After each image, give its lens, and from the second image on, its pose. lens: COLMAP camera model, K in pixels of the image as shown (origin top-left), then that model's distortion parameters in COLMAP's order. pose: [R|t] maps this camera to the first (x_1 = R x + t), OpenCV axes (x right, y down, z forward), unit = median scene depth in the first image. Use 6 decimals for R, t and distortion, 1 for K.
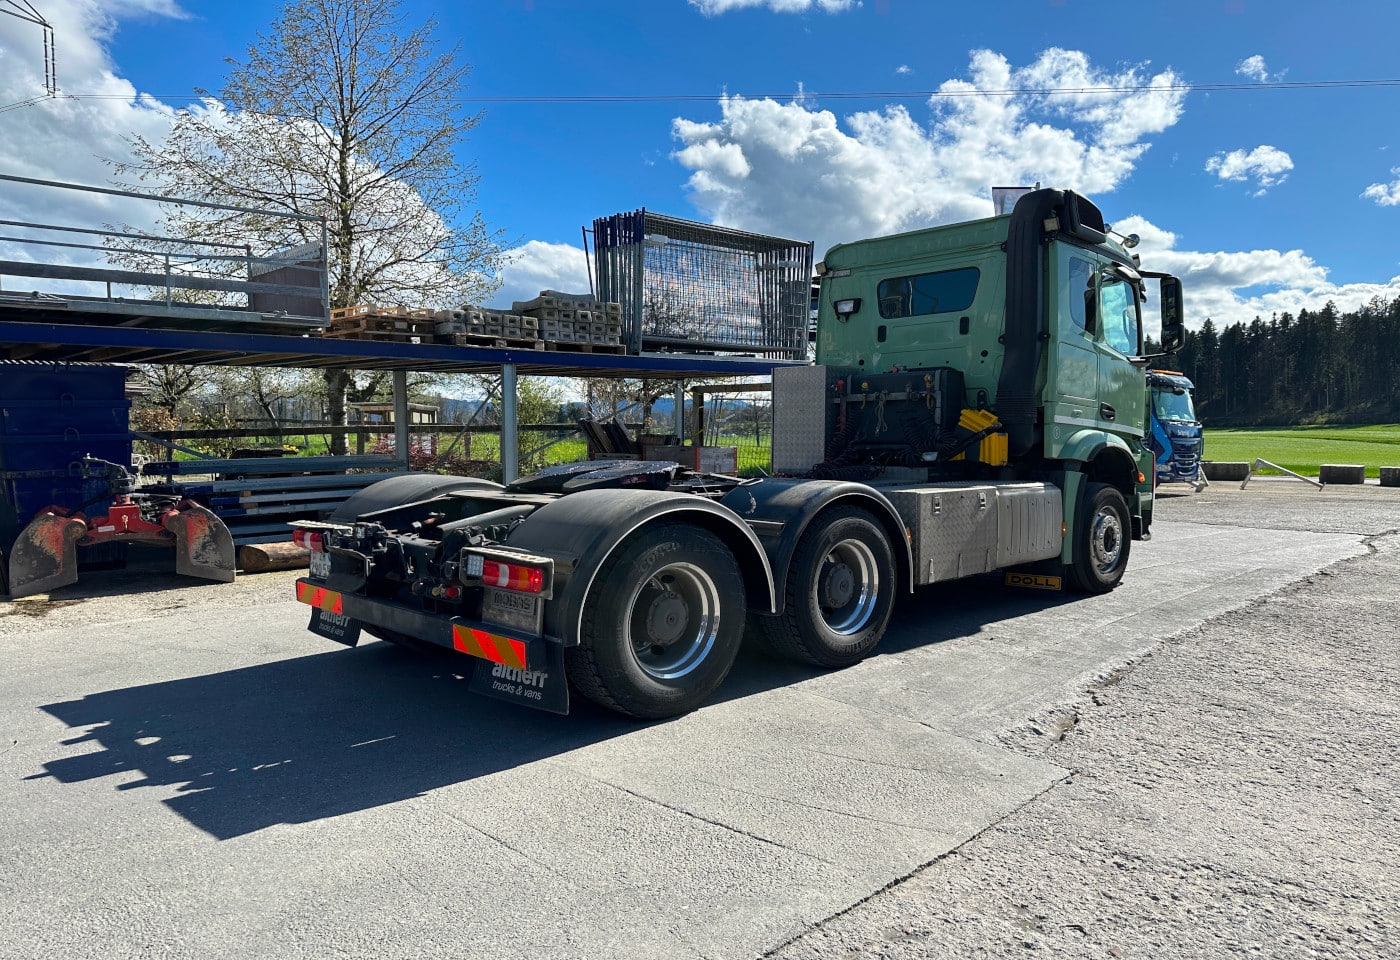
lens RADIAL K [[1004.0, 0, 699.4], [0, 1004.0, 531.8], [0, 0, 1]] dist [0.080471, -0.082139]
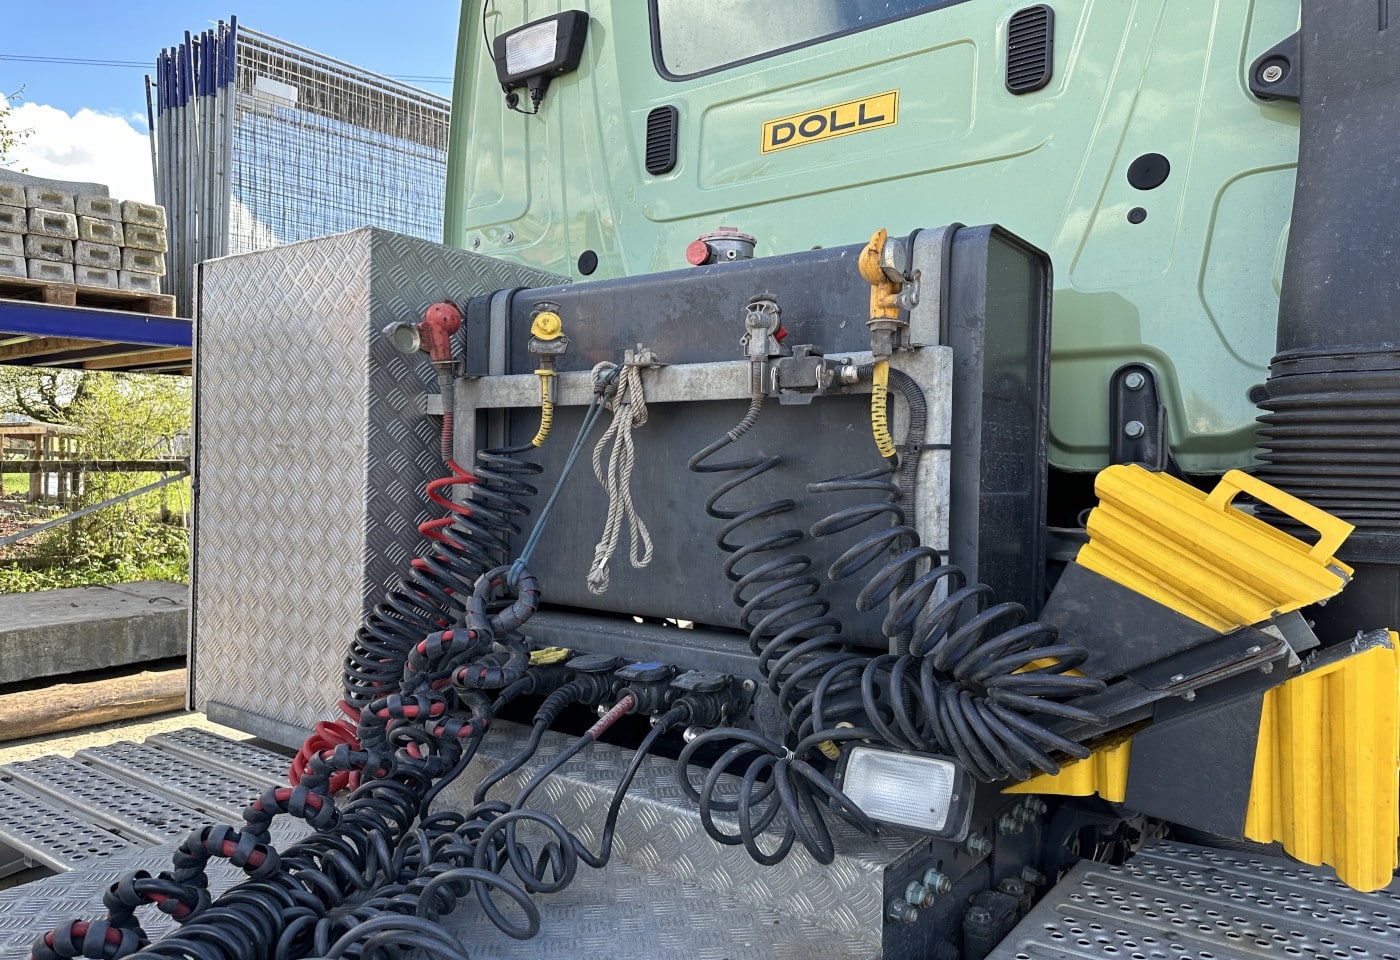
lens RADIAL K [[1065.4, 0, 700.0], [0, 1065.4, 480.0], [0, 0, 1]] dist [0.001823, -0.001128]
pose [[0.993261, 0.018658, 0.114383, 0.117484], [-0.008404, 0.995953, -0.089486, -0.067136], [-0.115590, 0.087922, 0.989398, 0.546938]]
